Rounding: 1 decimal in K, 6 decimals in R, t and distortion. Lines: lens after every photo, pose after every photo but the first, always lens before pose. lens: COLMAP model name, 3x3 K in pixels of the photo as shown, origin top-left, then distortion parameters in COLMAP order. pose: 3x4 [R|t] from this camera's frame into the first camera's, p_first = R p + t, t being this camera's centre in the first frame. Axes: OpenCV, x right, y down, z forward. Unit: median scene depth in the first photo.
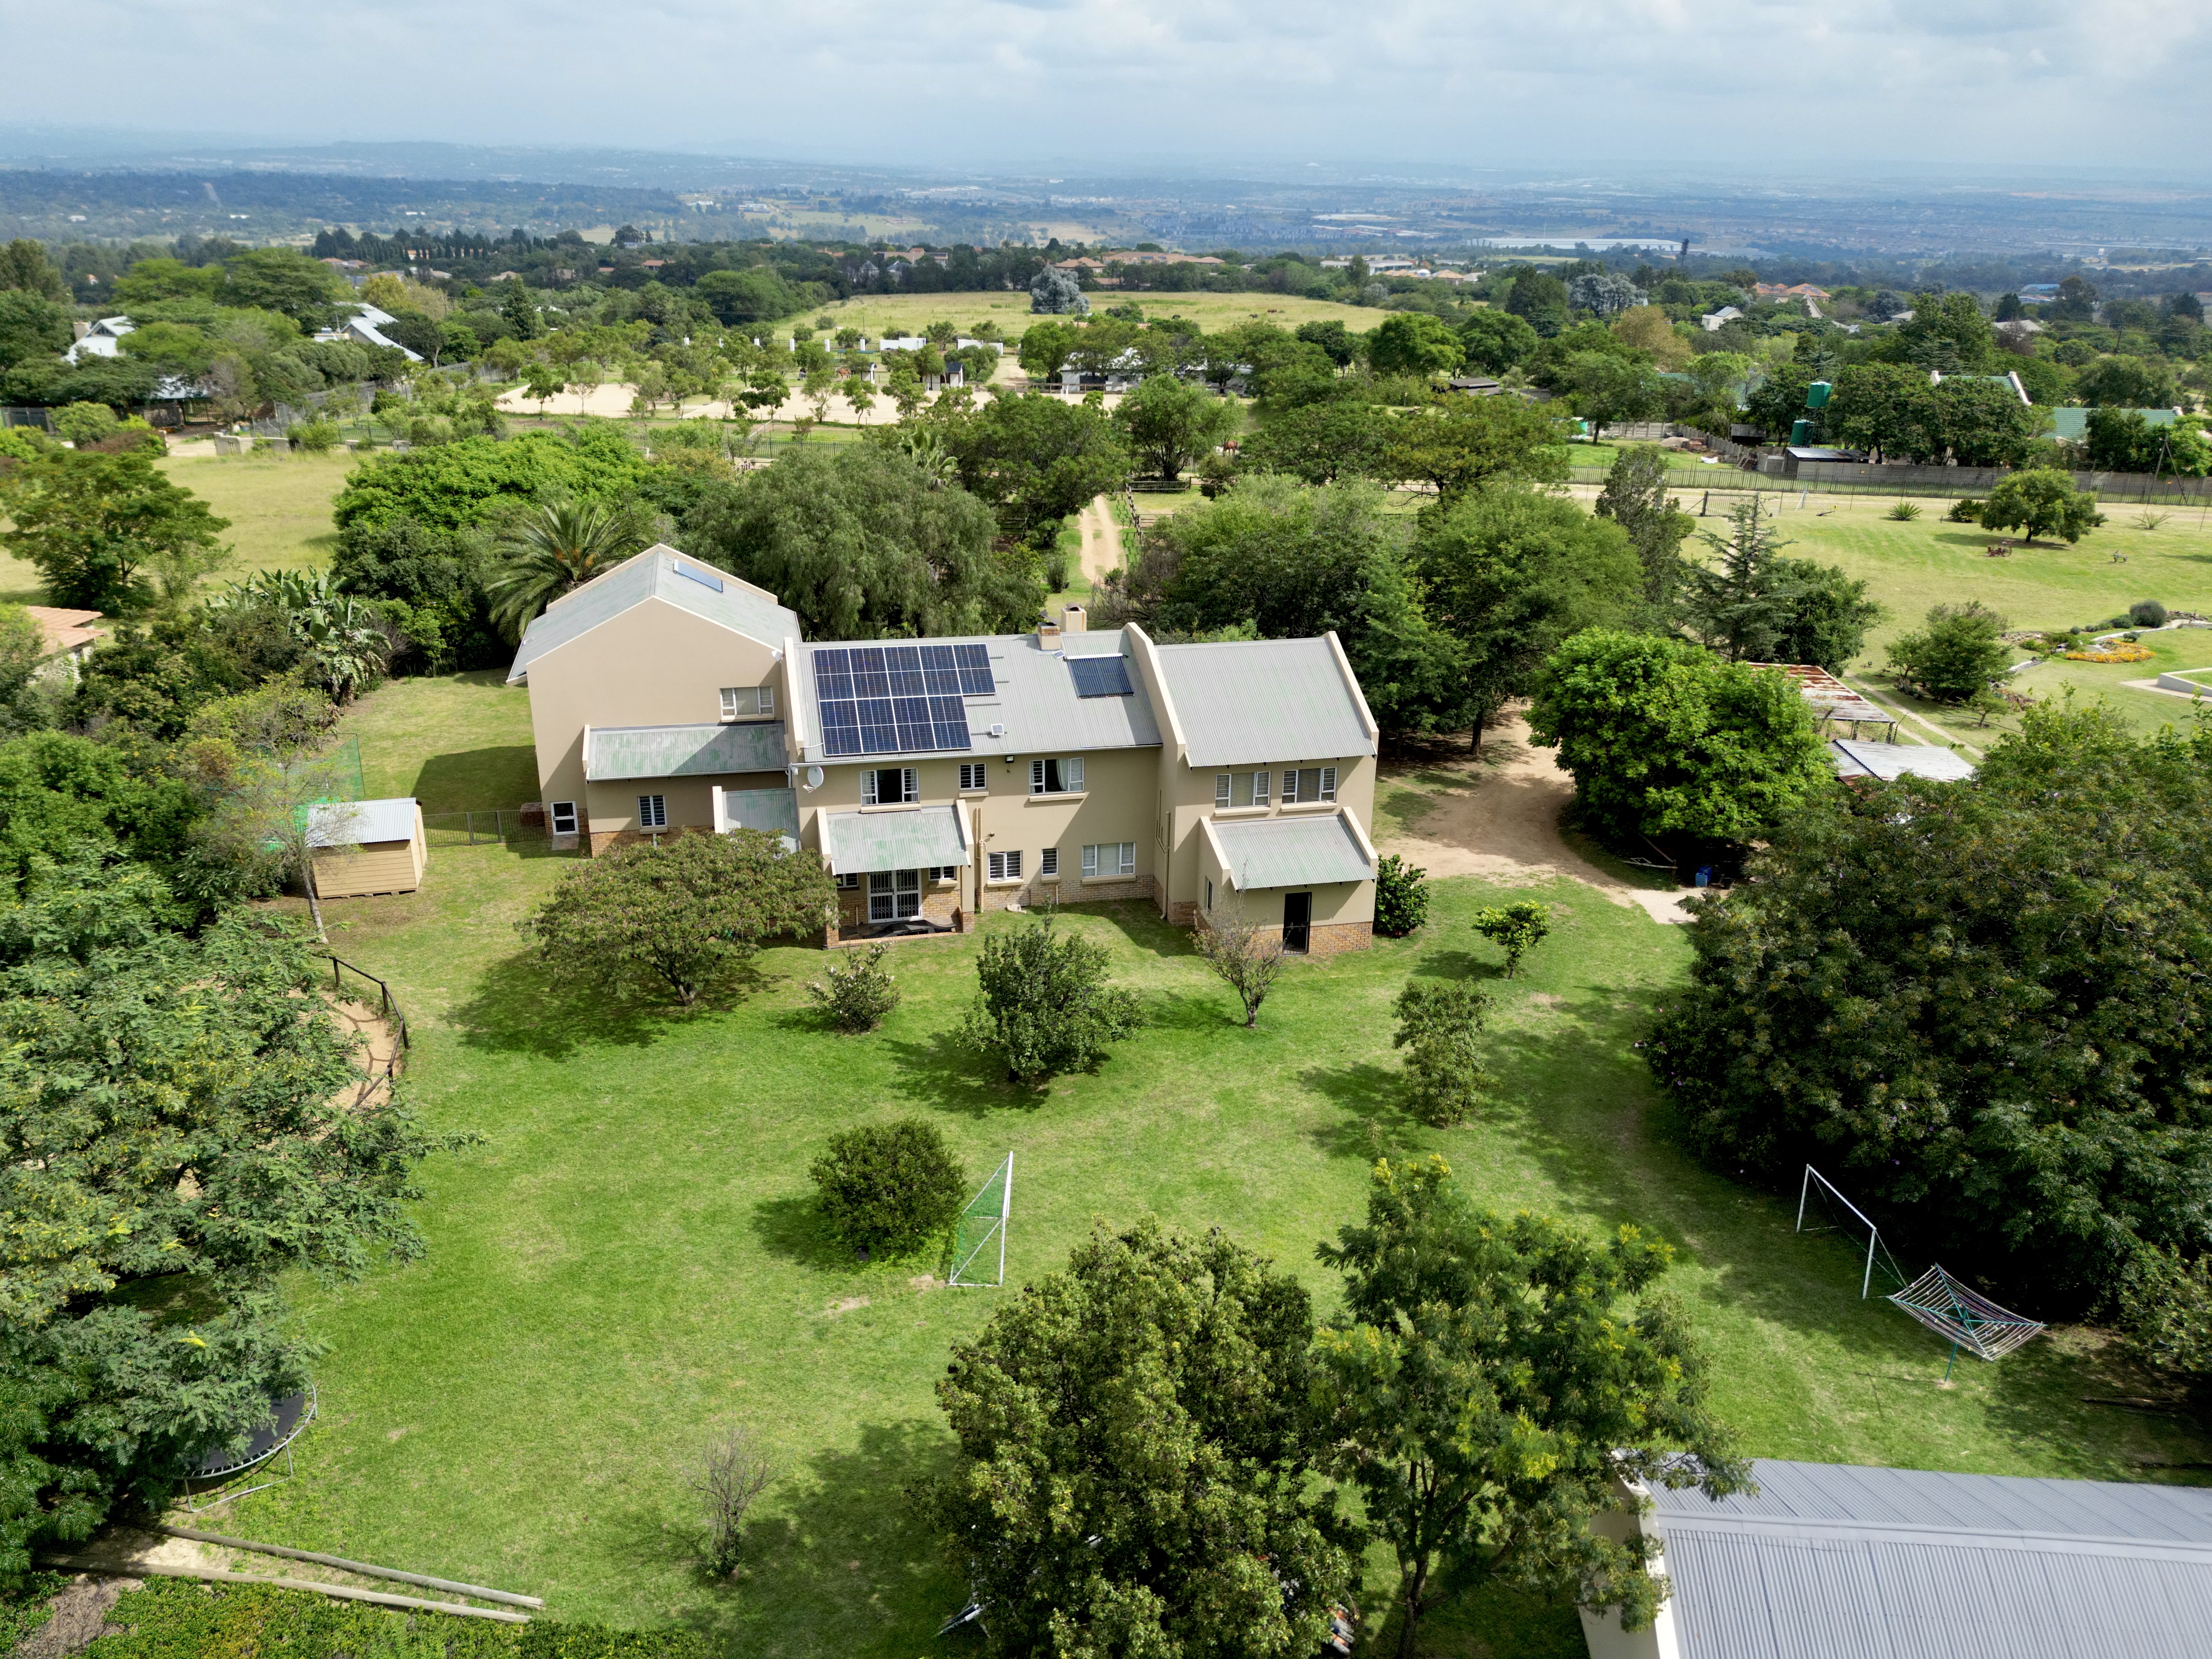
lens RADIAL K [[1702.9, 0, 1114.3], [0, 1702.9, 828.0], [0, 0, 1]] dist [0.065649, -0.061656]
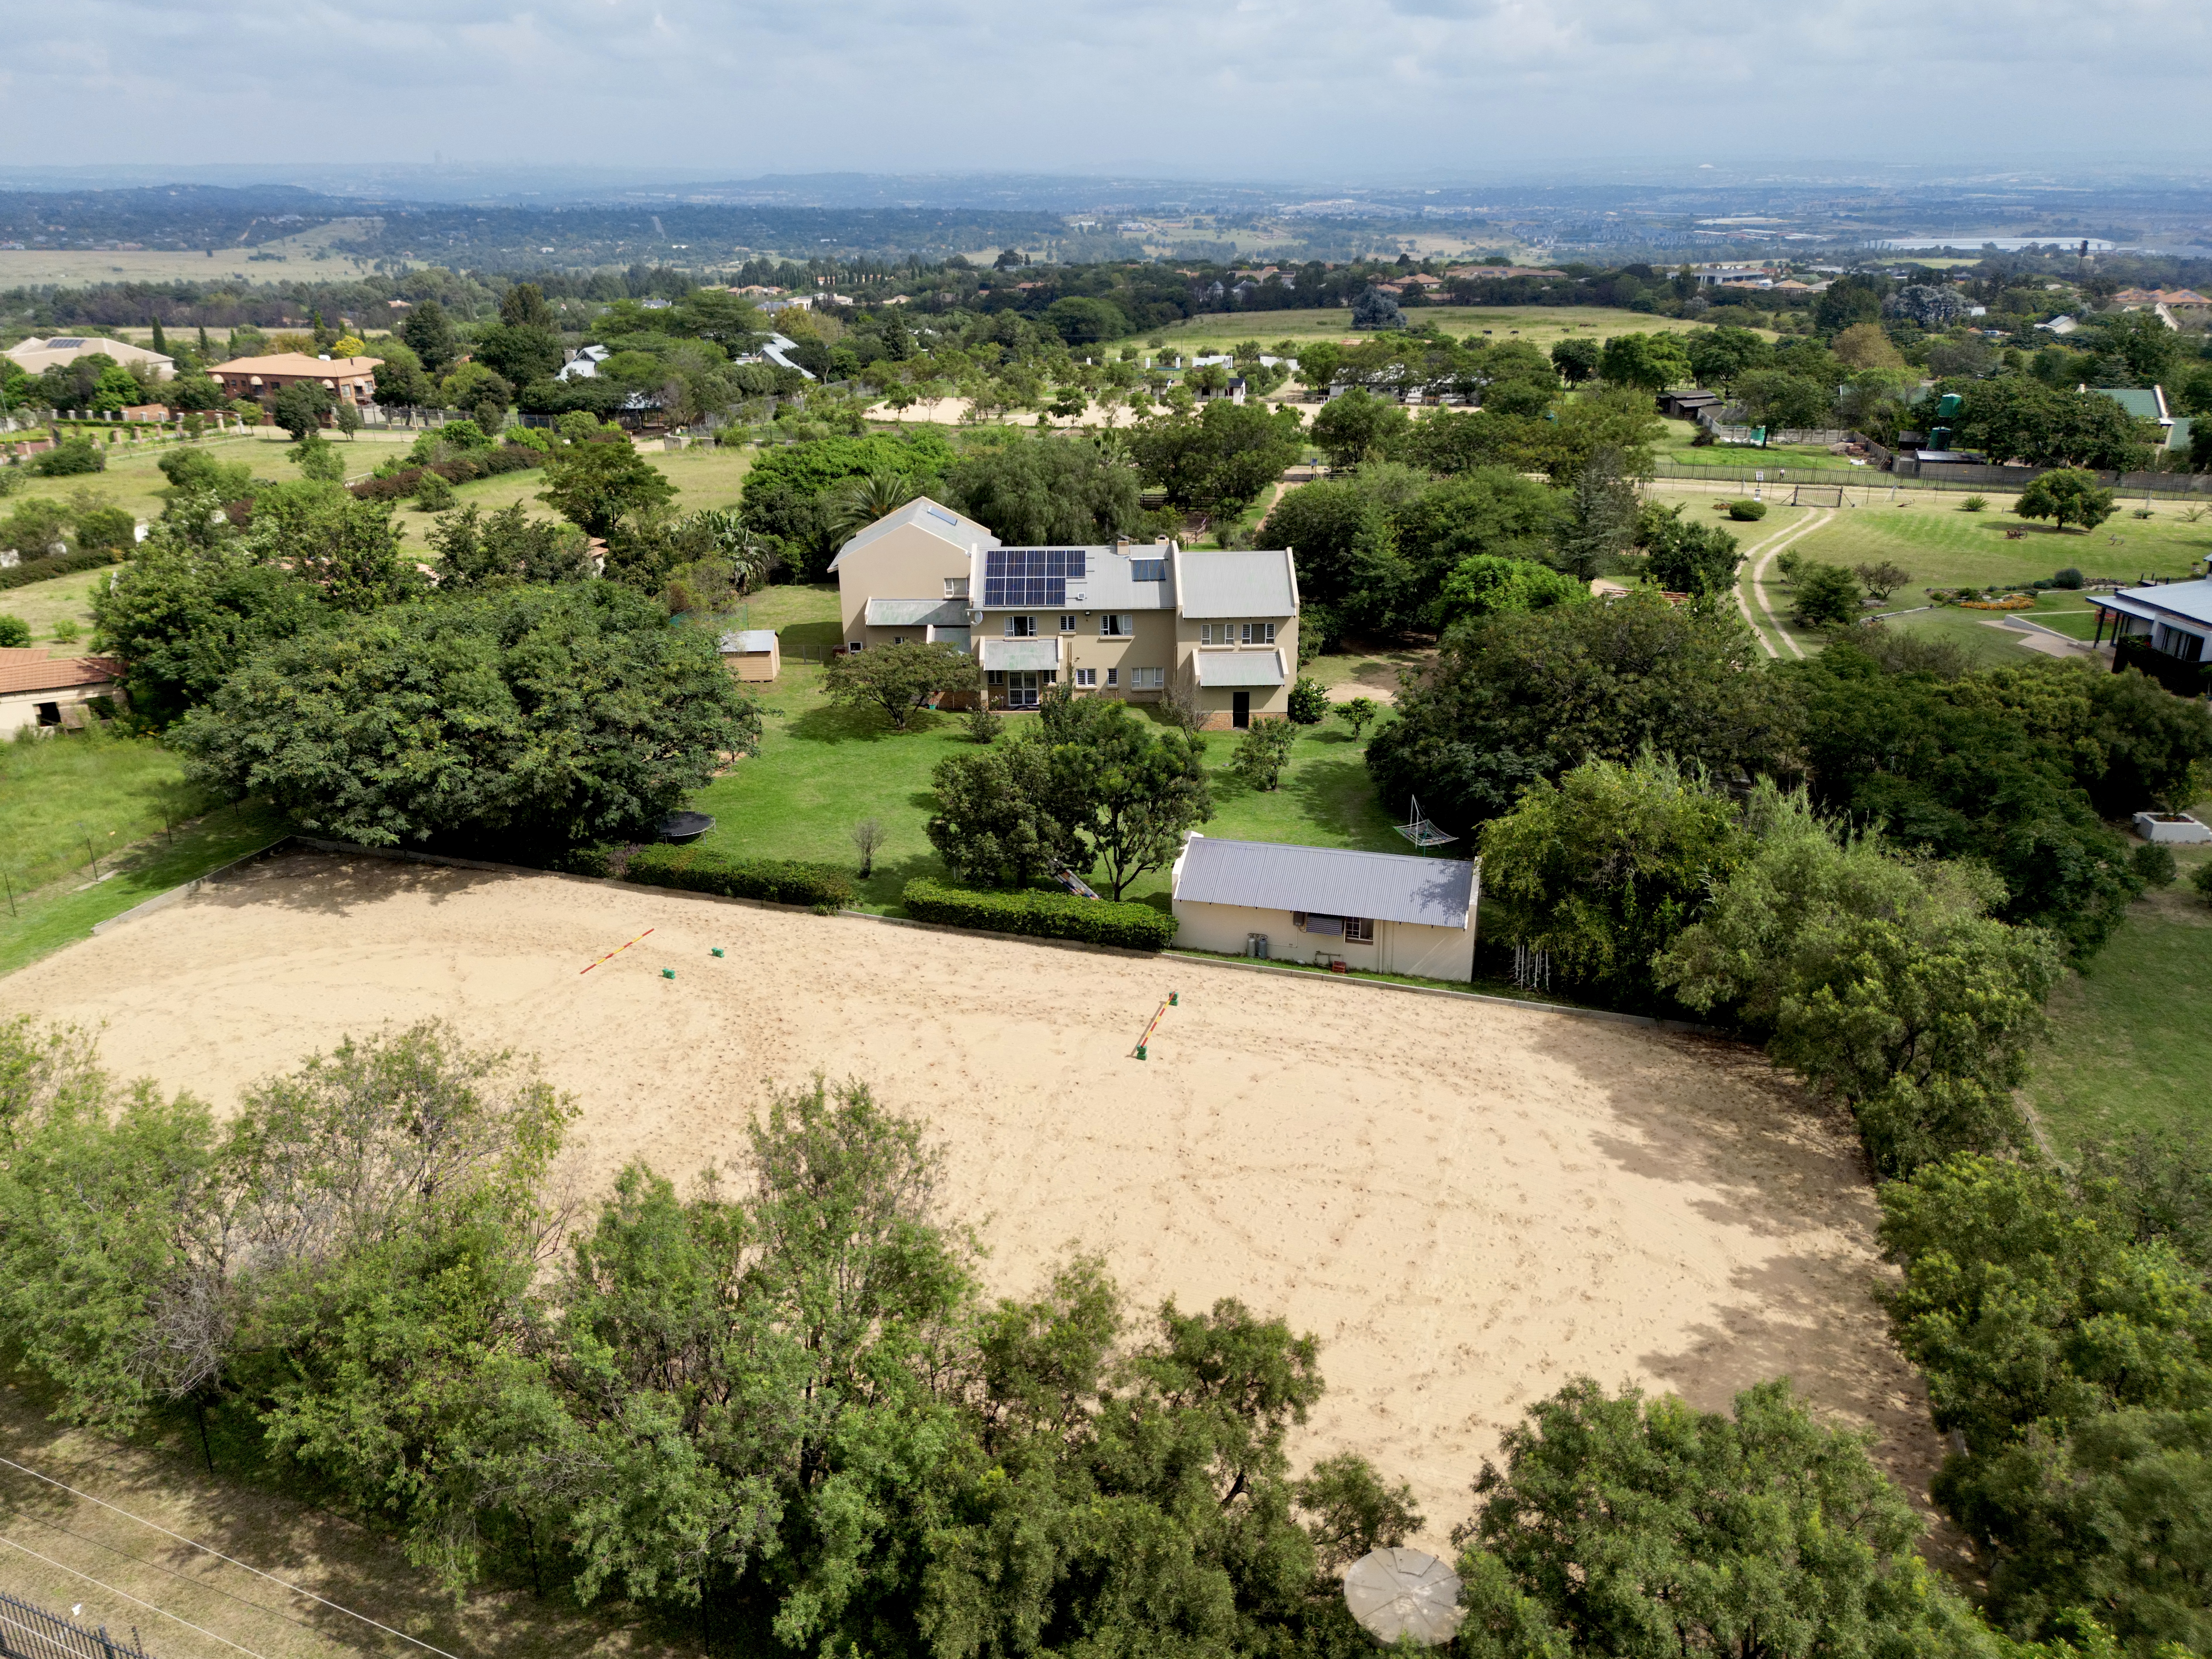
lens RADIAL K [[1689.7, 0, 1116.9], [0, 1689.7, 831.6], [0, 0, 1]] dist [0.071033, -0.063587]
pose [[0.978560, 0.052648, -0.199120, 0.114858], [-0.053026, 0.998587, 0.003441, 0.062284], [0.199020, 0.007191, 0.979969, -0.248060]]
